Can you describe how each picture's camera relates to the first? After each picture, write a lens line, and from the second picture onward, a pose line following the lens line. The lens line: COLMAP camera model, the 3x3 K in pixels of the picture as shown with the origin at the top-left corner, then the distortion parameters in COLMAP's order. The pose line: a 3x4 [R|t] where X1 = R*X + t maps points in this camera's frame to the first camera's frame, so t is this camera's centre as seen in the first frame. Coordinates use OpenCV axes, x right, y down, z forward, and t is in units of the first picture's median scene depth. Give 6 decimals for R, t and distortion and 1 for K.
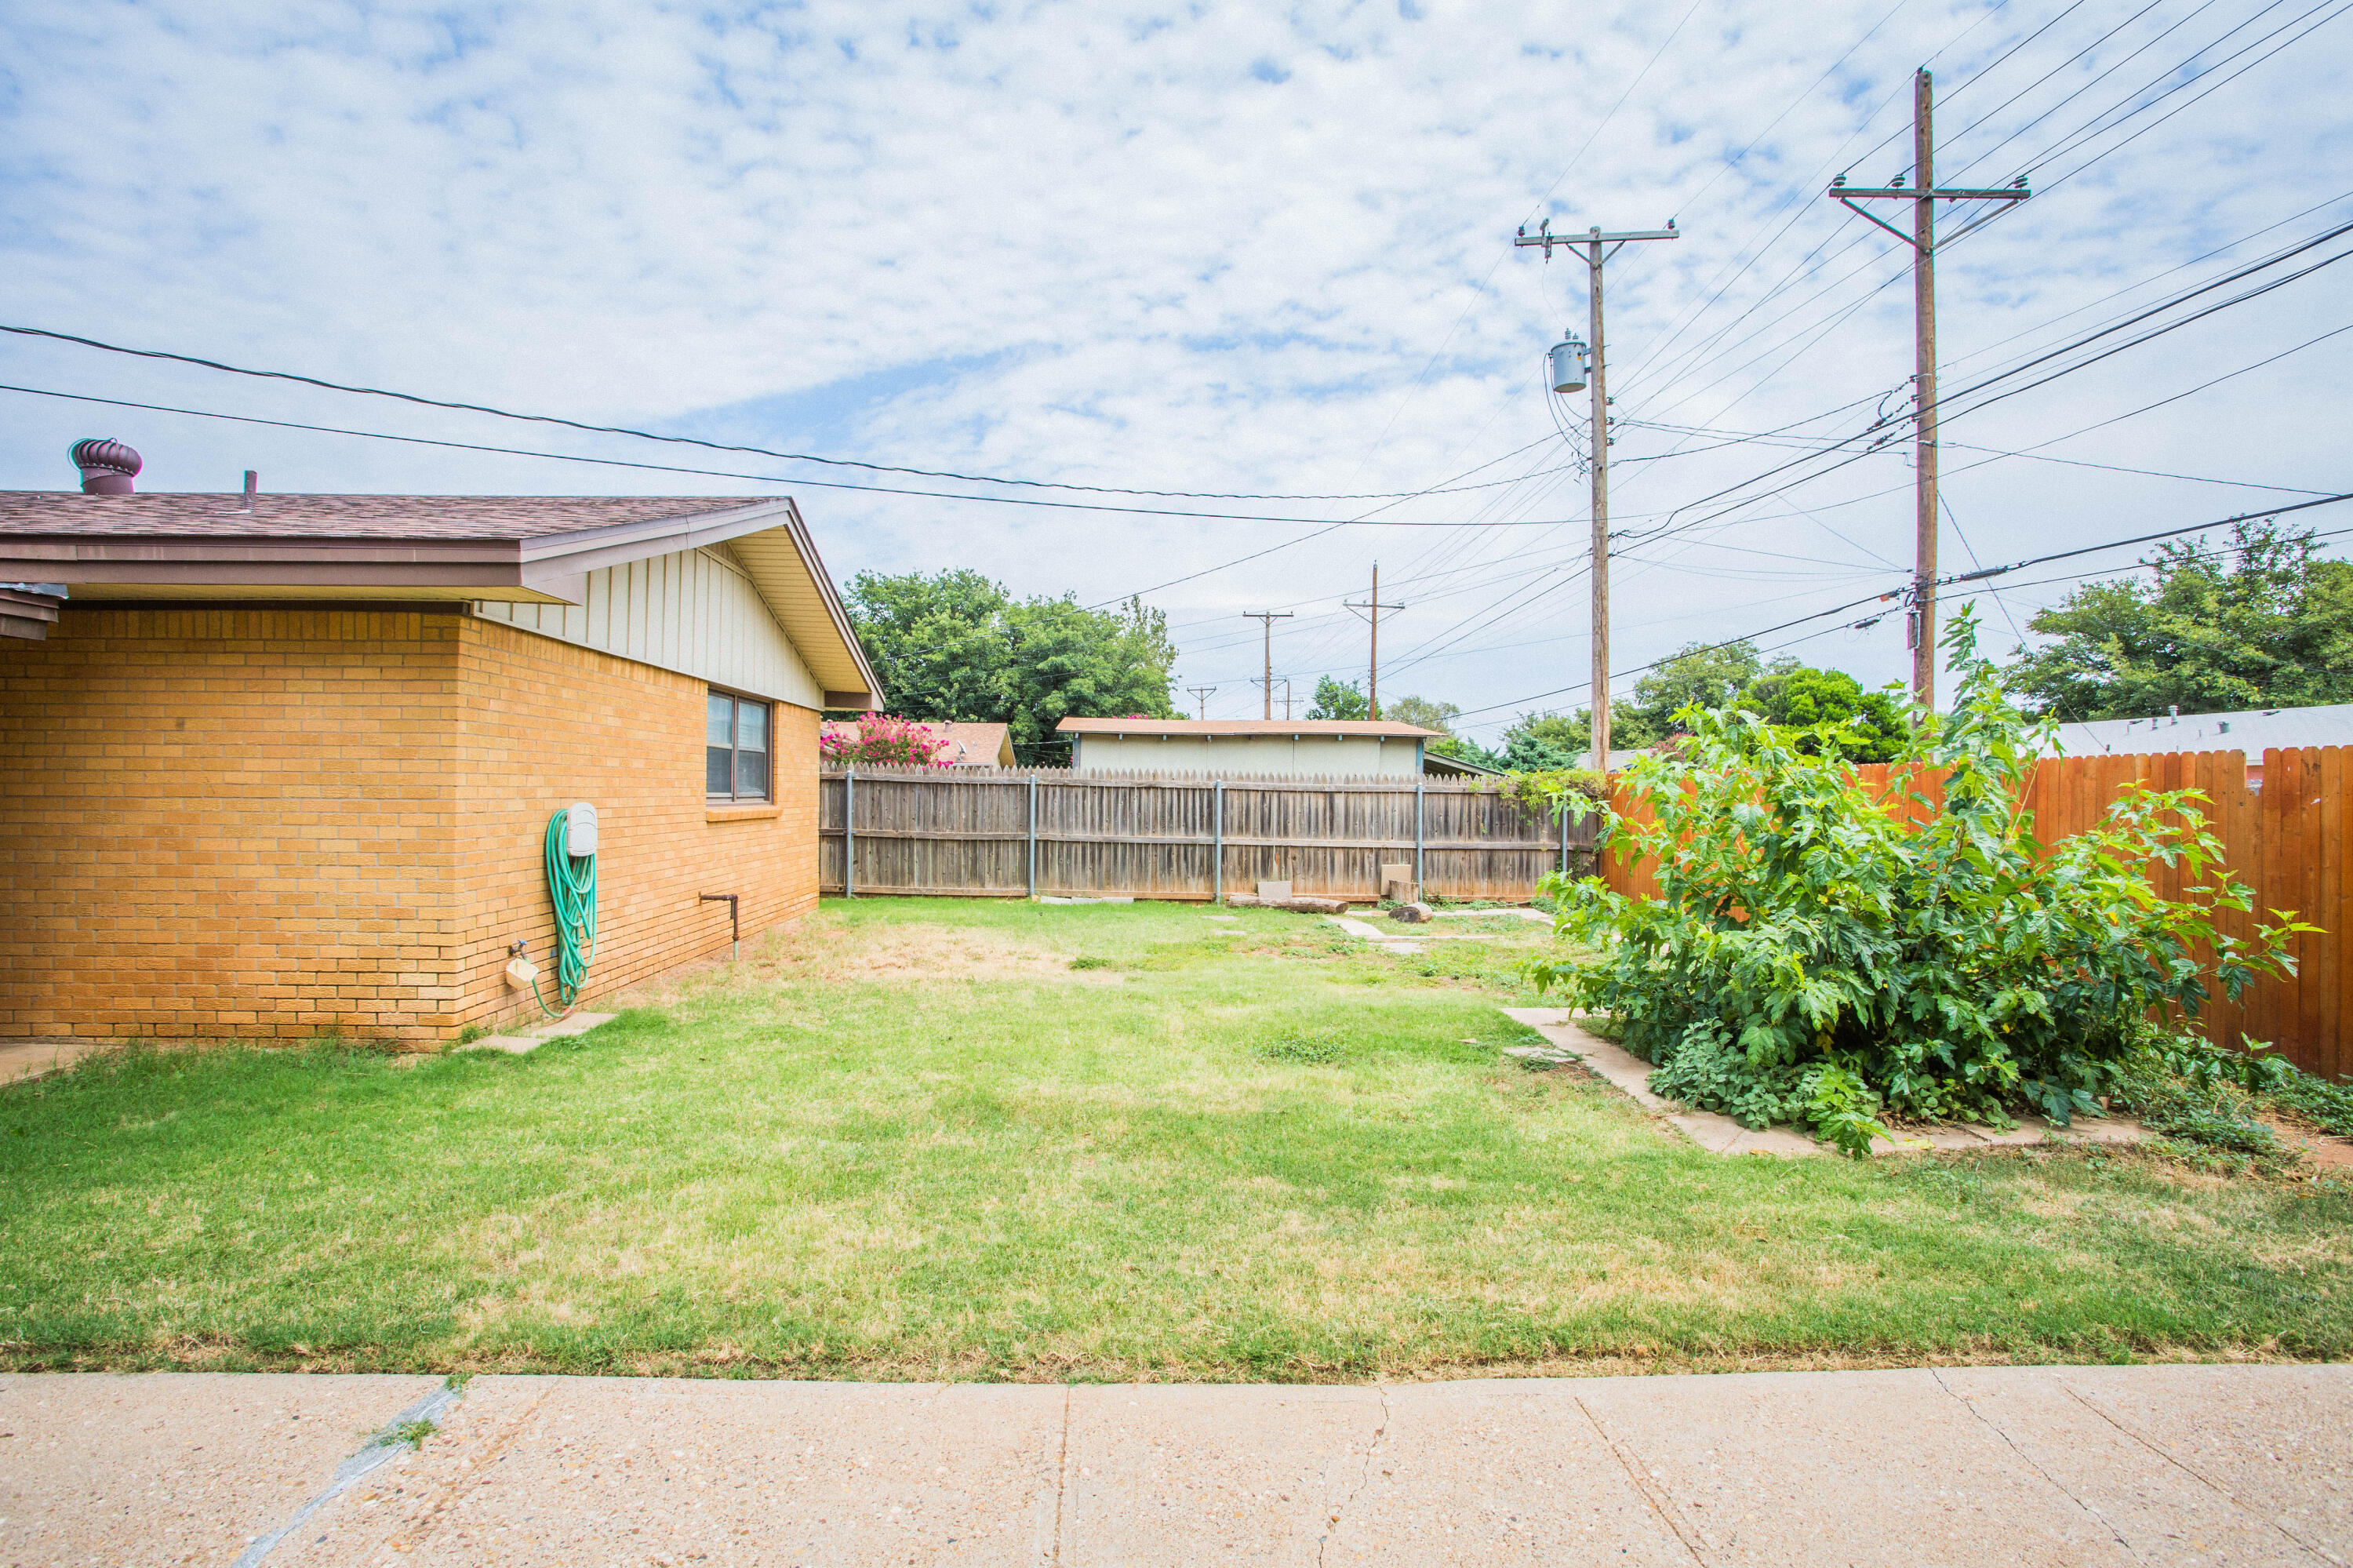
lens RADIAL K [[1173.4, 0, 1186.2], [0, 1173.4, 776.5], [0, 0, 1]] dist [-0.080067, 0.037436]
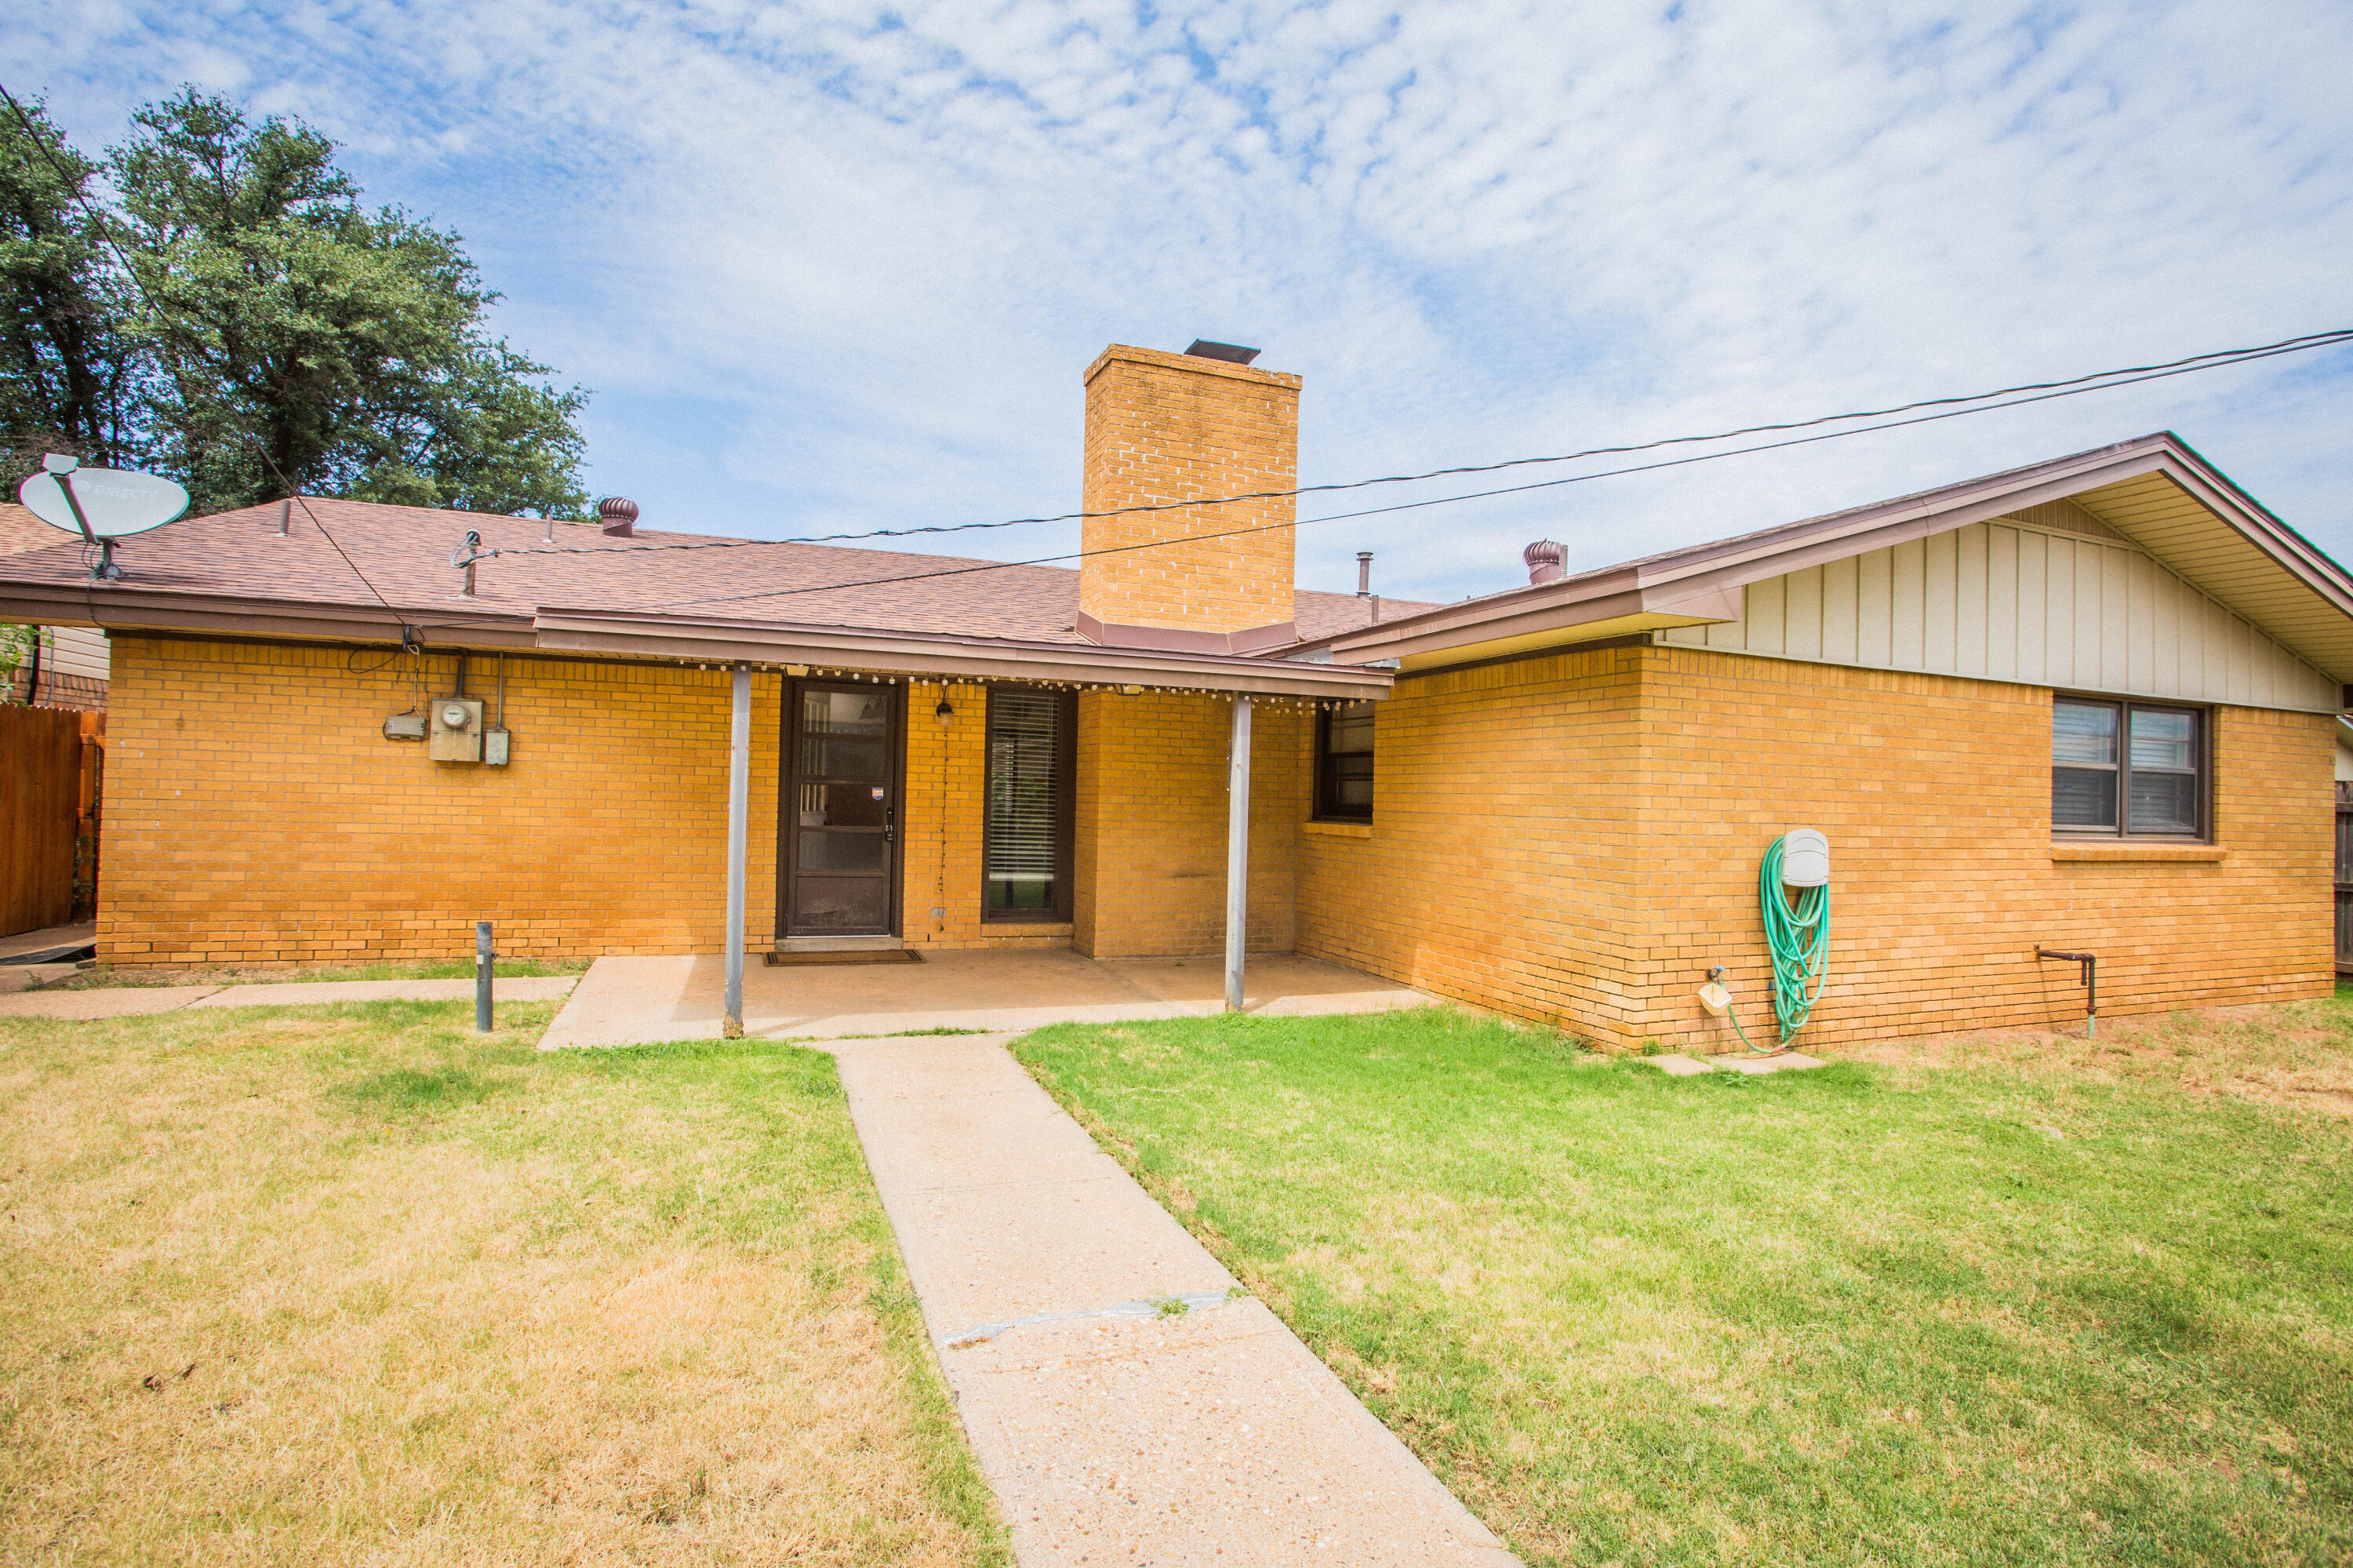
lens RADIAL K [[1173.4, 0, 1186.2], [0, 1173.4, 776.5], [0, 0, 1]] dist [-0.080067, 0.037436]
pose [[0.290292, -0.014953, -0.956821, 0.266133], [-0.012437, 0.999734, -0.019397, 0.005005], [0.956857, 0.017531, 0.290029, 0.294182]]
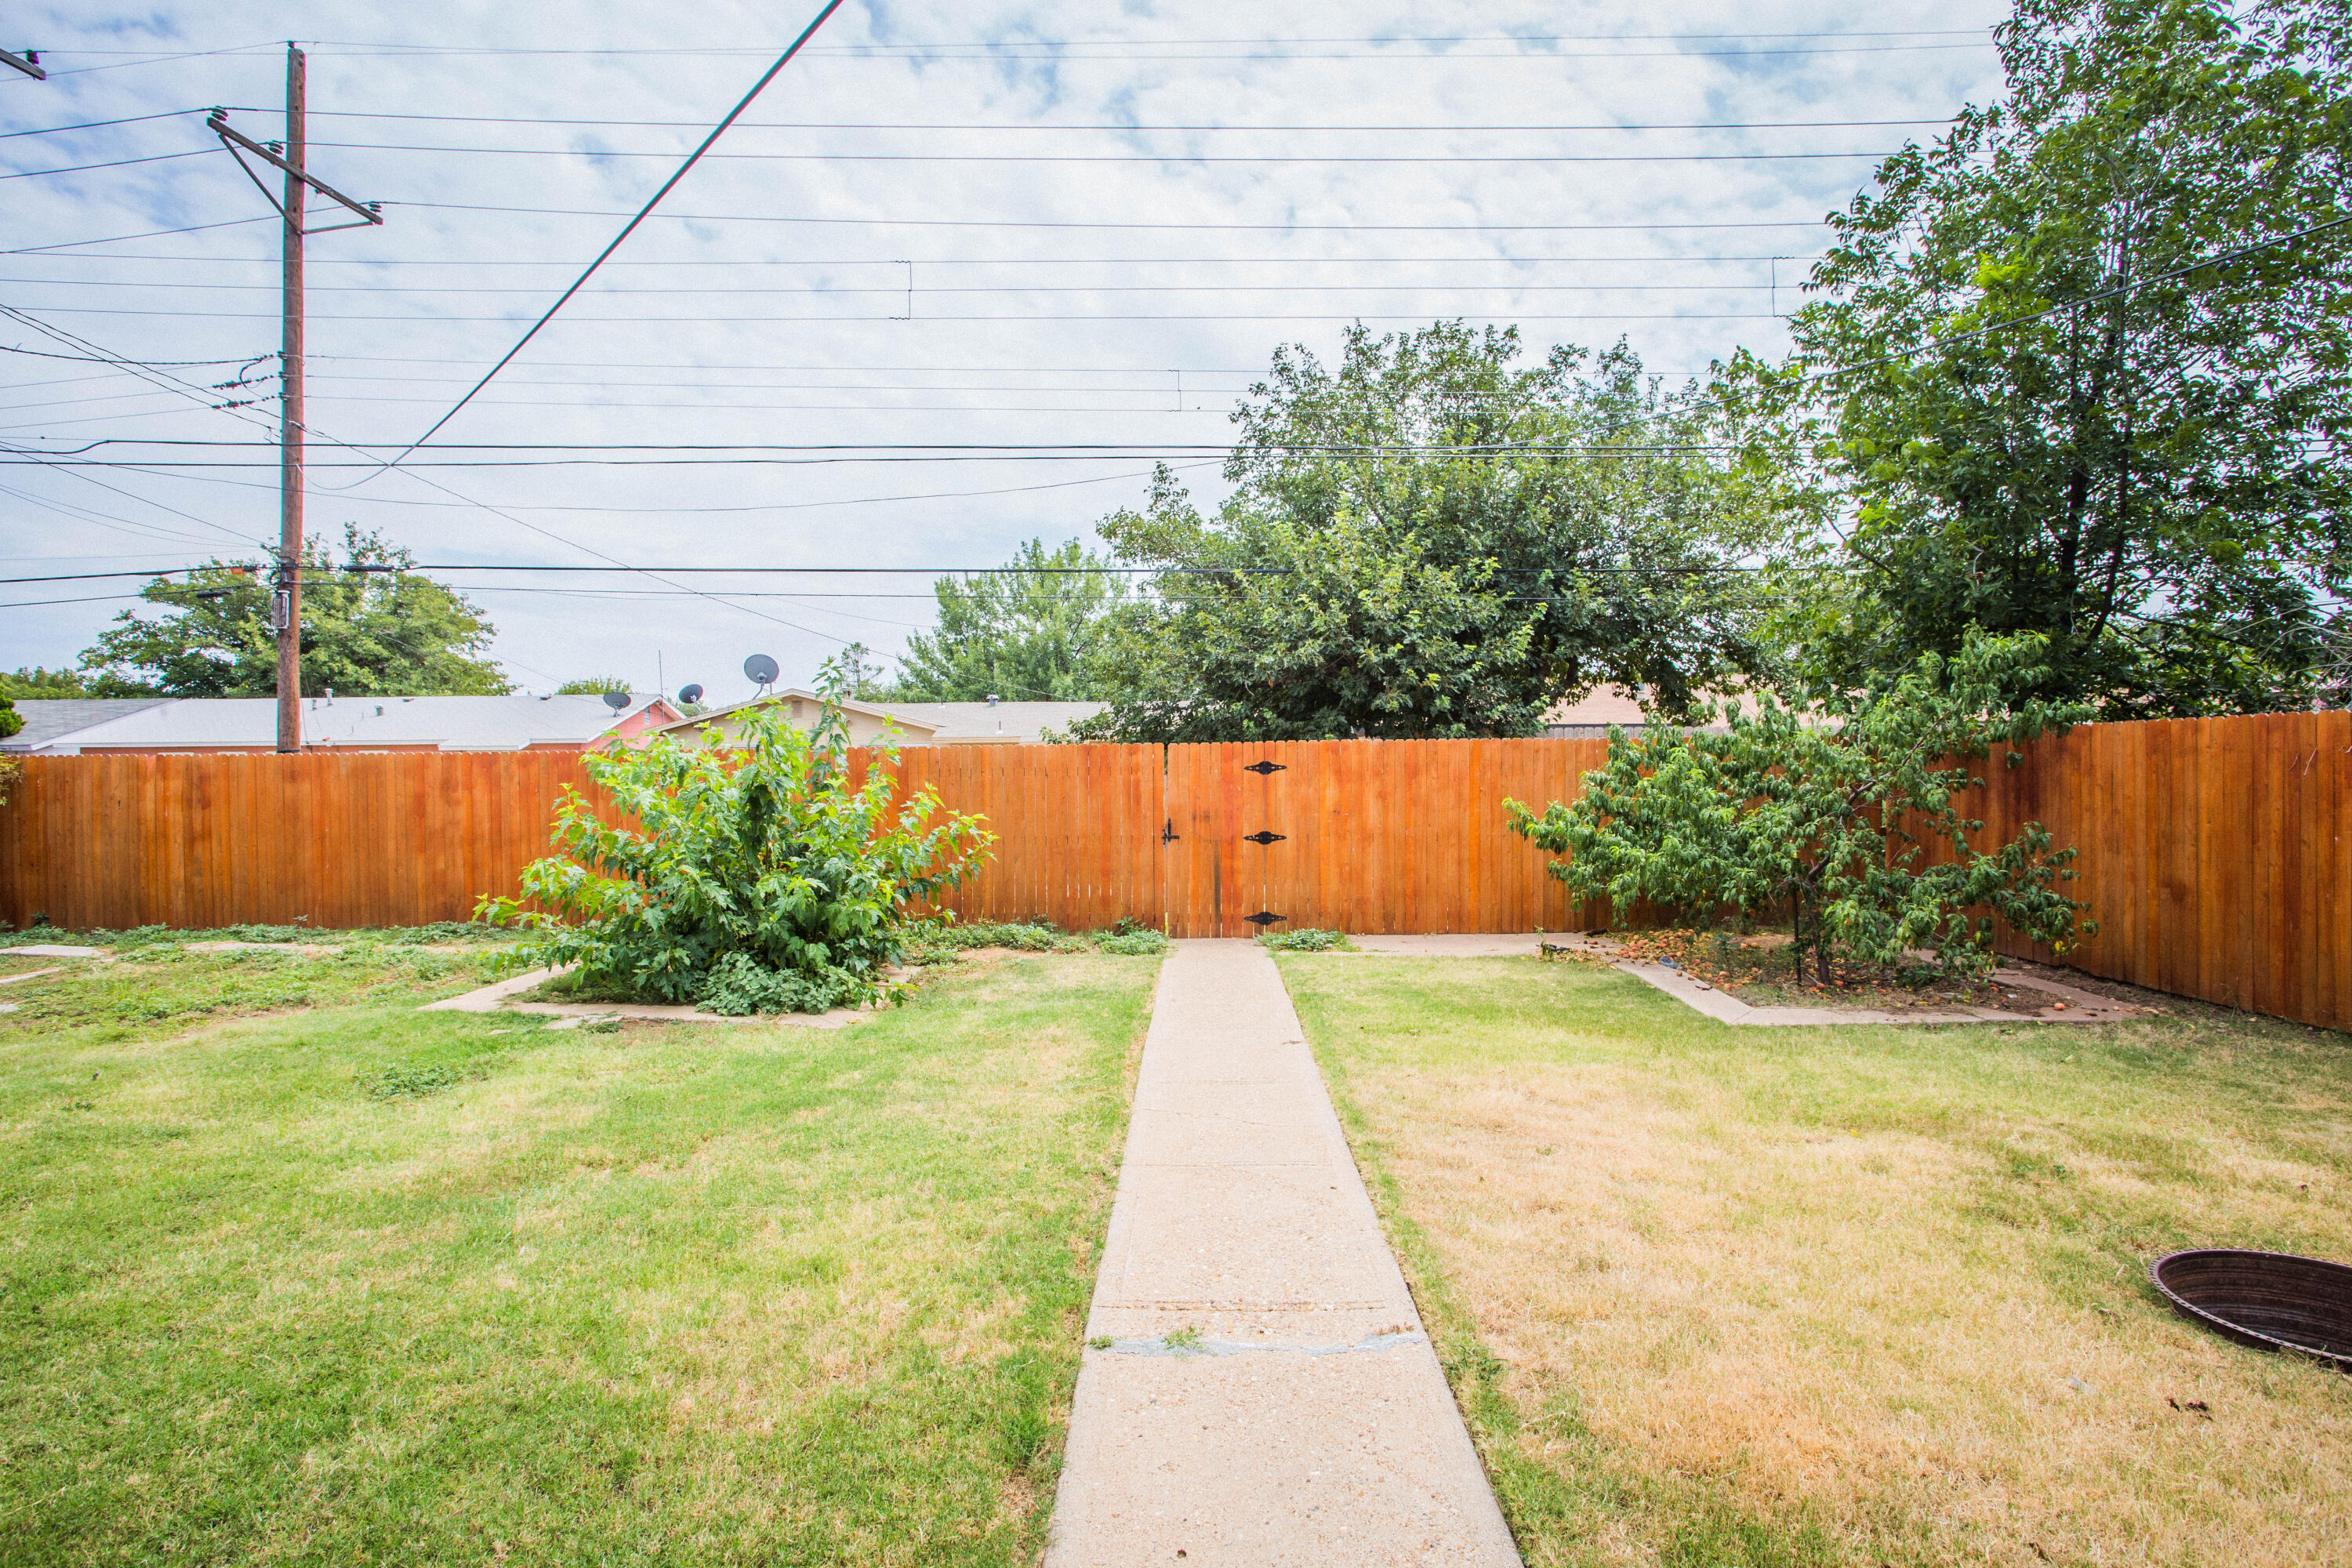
lens RADIAL K [[1172.8, 0, 1185.7], [0, 1172.8, 776.5], [0, 0, 1]] dist [-0.080067, 0.037436]
pose [[0.076678, -0.018215, 0.996890, -0.888265], [-0.007323, 0.999796, 0.018831, -0.021931], [-0.997029, -0.008744, 0.076529, 0.423640]]
